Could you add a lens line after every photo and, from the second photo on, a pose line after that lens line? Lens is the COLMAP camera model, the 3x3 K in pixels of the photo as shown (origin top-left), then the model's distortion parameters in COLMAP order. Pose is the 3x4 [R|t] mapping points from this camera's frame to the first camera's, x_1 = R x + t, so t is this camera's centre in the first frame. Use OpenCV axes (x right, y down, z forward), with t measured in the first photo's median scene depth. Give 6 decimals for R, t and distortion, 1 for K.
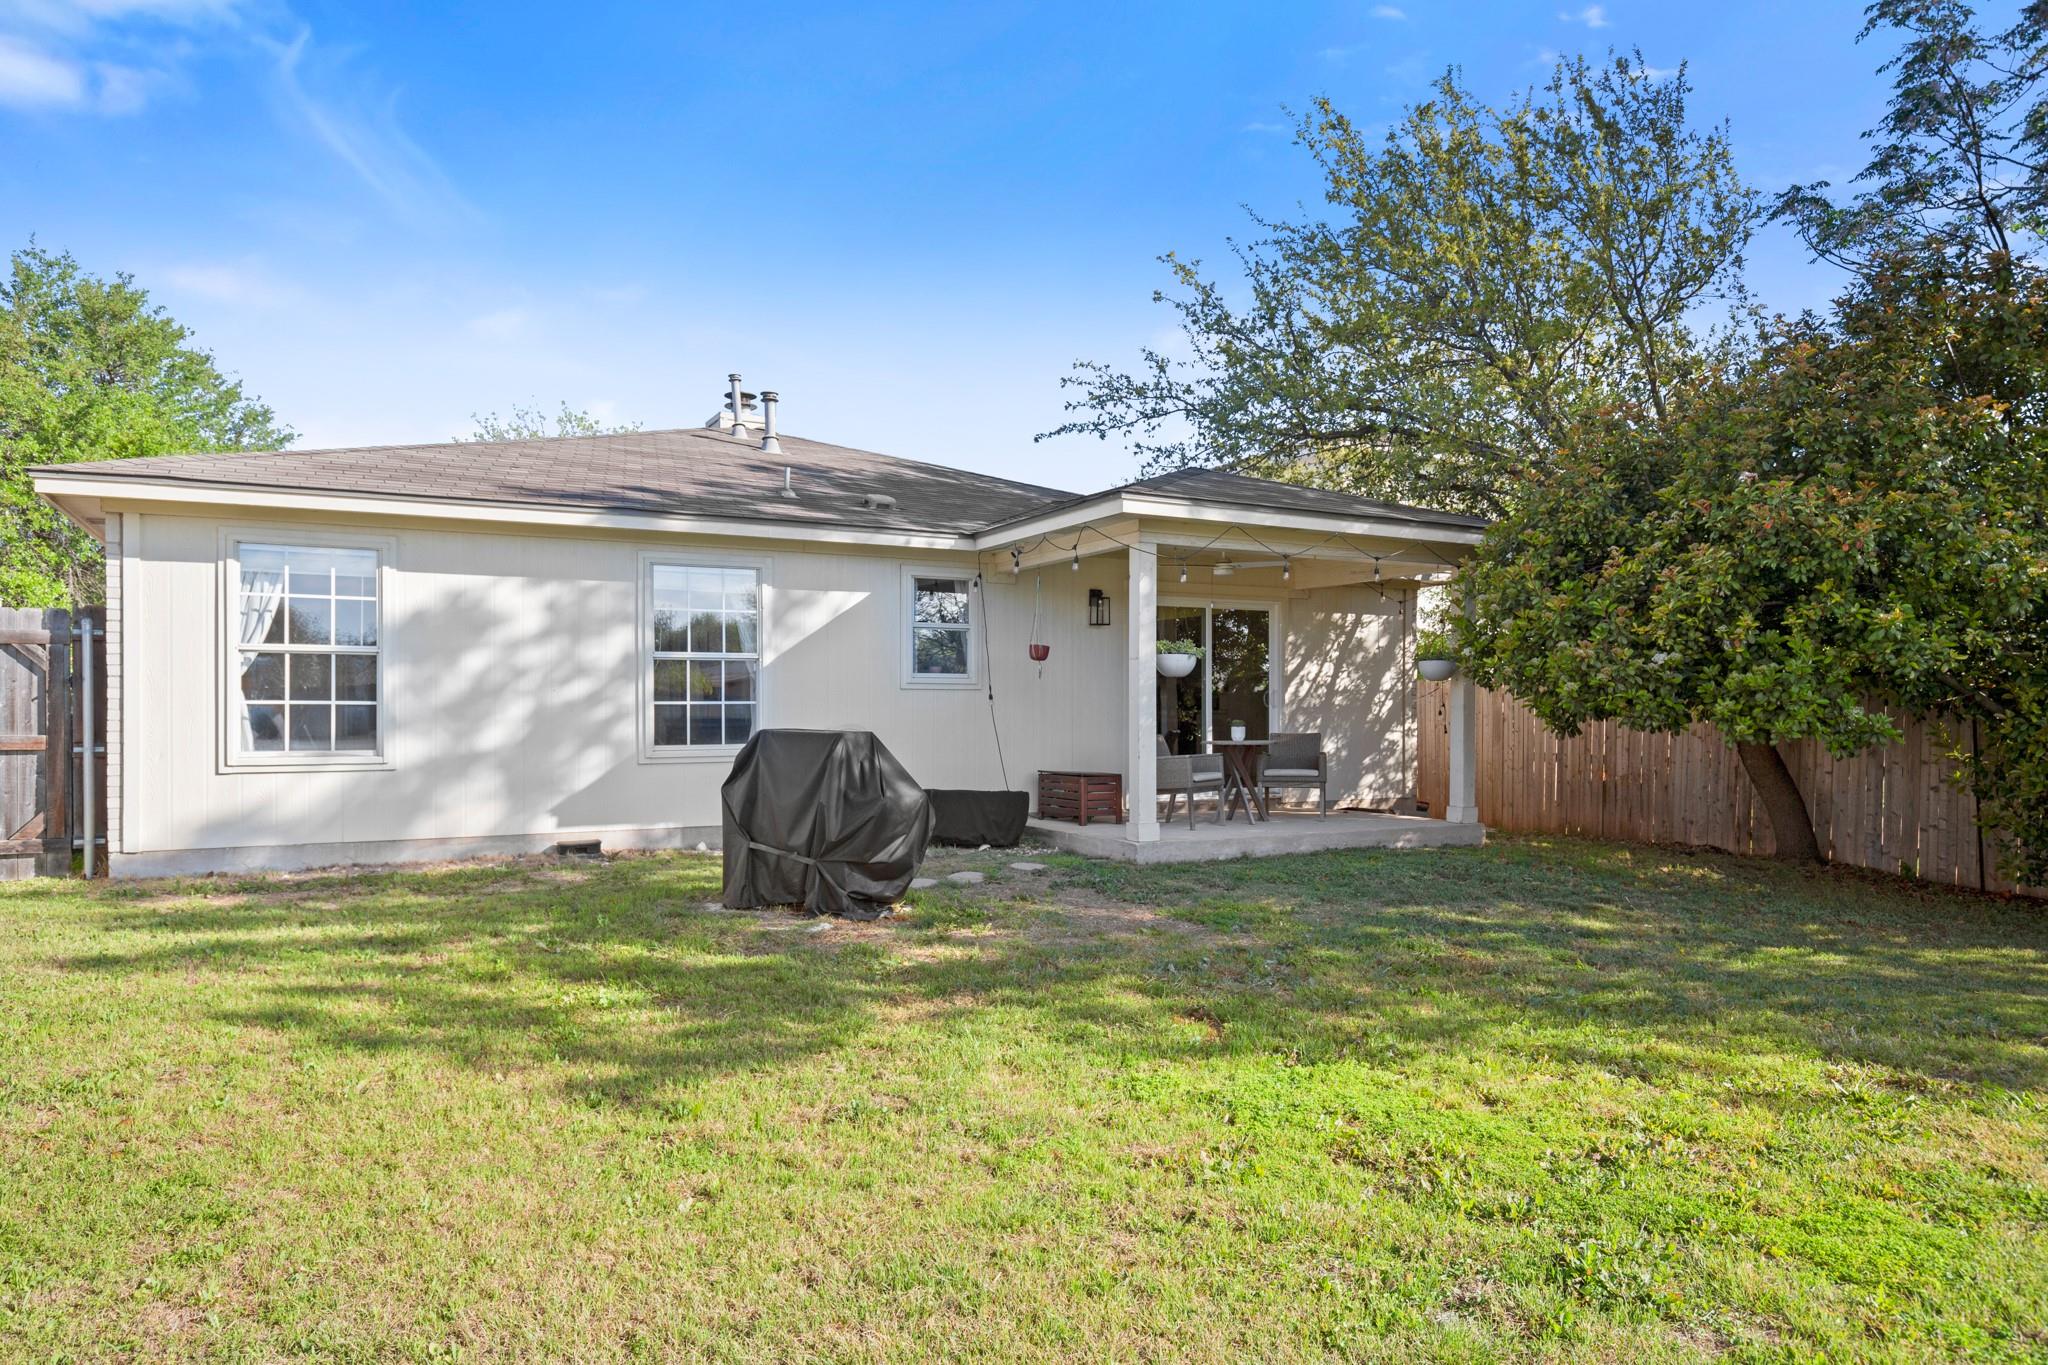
lens RADIAL K [[1384.3, 0, 1016.9], [0, 1384.3, 687.4], [0, 0, 1]] dist [-0.000552, -0.000833]
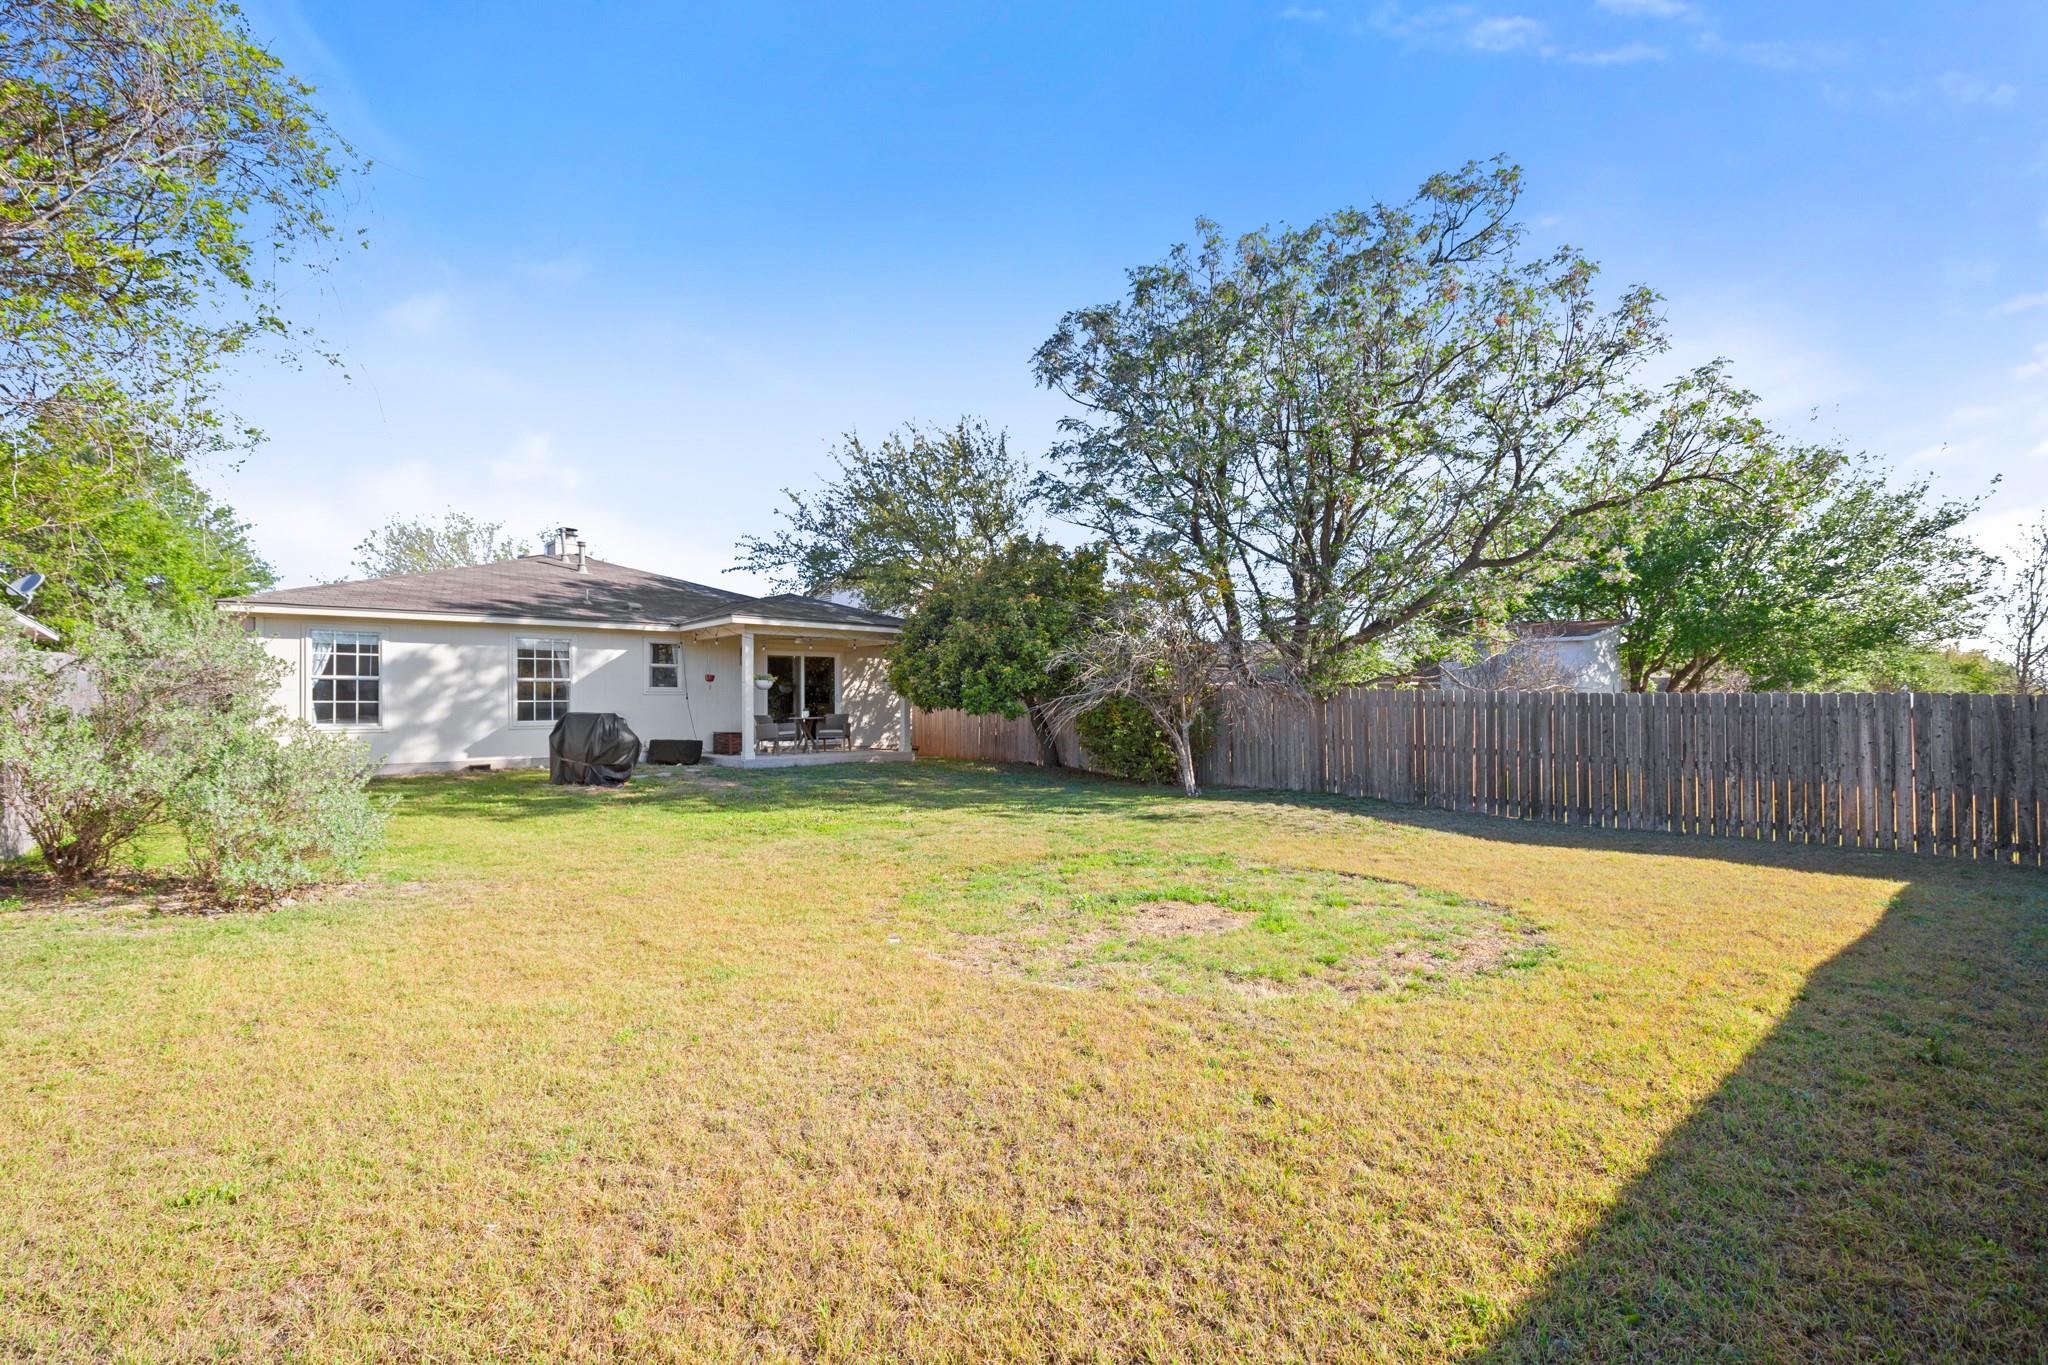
lens RADIAL K [[925.1, 0, 1039.3], [0, 925.1, 694.5], [0, 0, 1]] dist [0.005276, 0.000817]
pose [[0.965906, 0.001634, 0.258888, 0.154419], [-0.003960, 0.999956, 0.008464, -0.014059], [-0.258863, -0.009201, 0.965870, -0.618609]]
